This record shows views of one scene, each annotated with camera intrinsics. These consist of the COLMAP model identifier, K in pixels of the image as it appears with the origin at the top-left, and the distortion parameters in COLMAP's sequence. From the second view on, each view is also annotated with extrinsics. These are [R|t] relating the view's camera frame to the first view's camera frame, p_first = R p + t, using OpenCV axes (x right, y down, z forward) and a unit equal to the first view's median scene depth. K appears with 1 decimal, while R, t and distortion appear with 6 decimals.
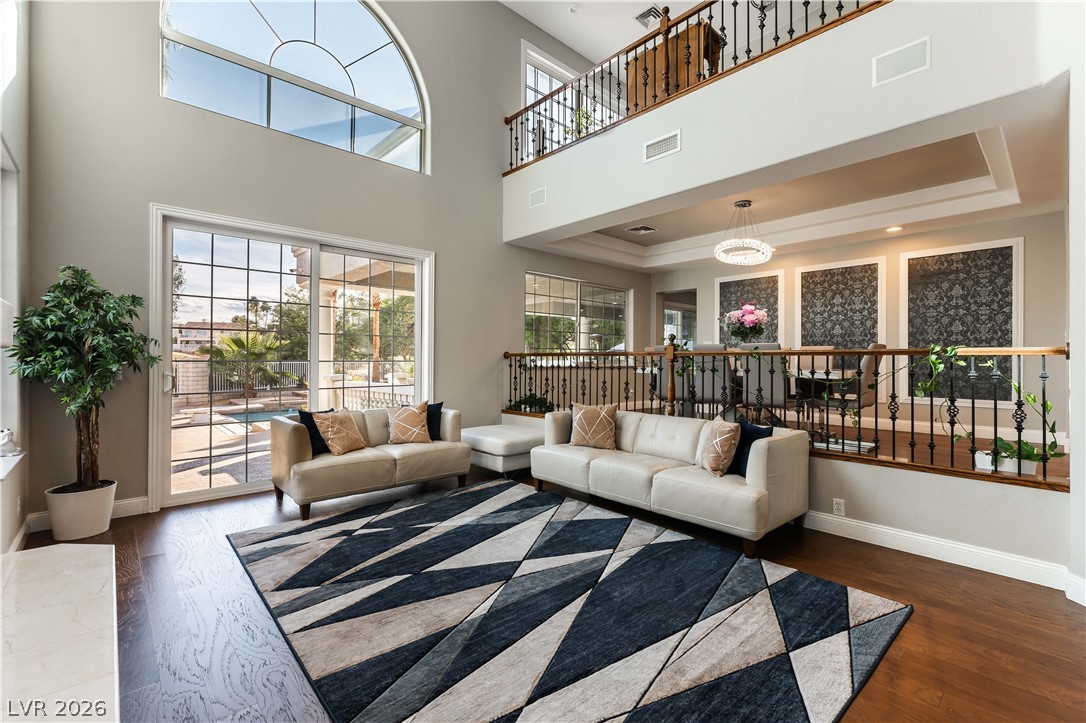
lens RADIAL K [[459.2, 0, 577.4], [0, 459.2, 361.3], [0, 0, 1]] dist [0.000316, 0.000072]
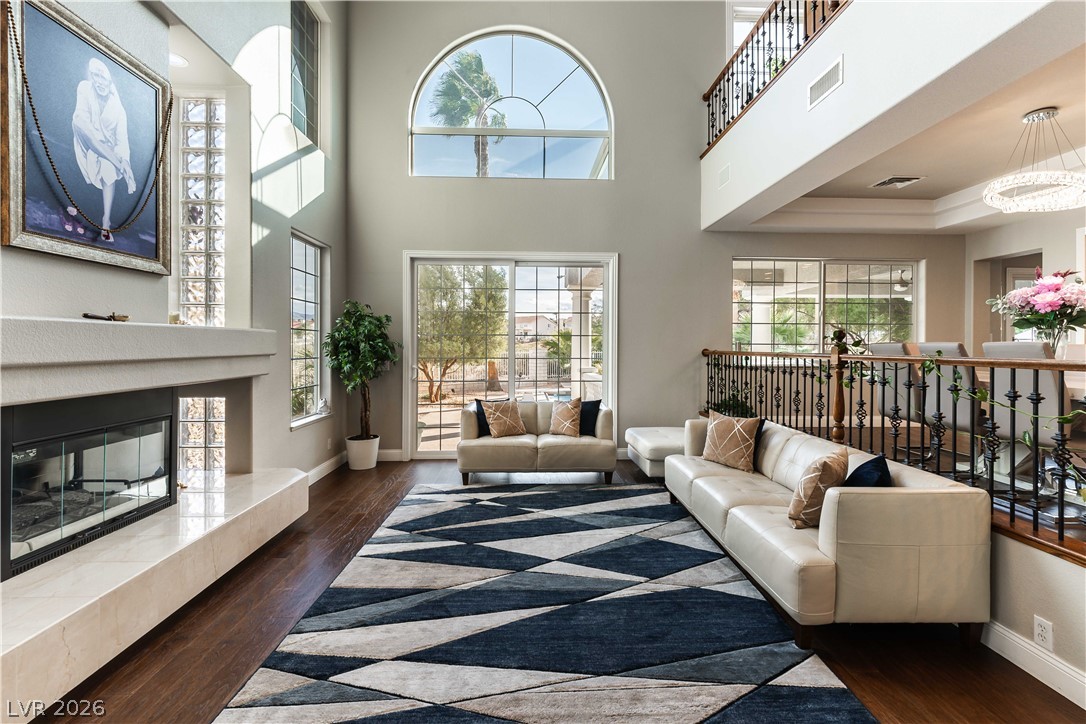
lens RADIAL K [[481.3, 0, 554.5], [0, 481.3, 352.4], [0, 0, 1]] dist [-0.000738, -0.000228]
pose [[0.768470, 0.008725, -0.639826, 0.456837], [-0.007941, 0.999960, 0.004099, -0.030731], [0.639837, 0.001931, 0.768509, 0.134142]]
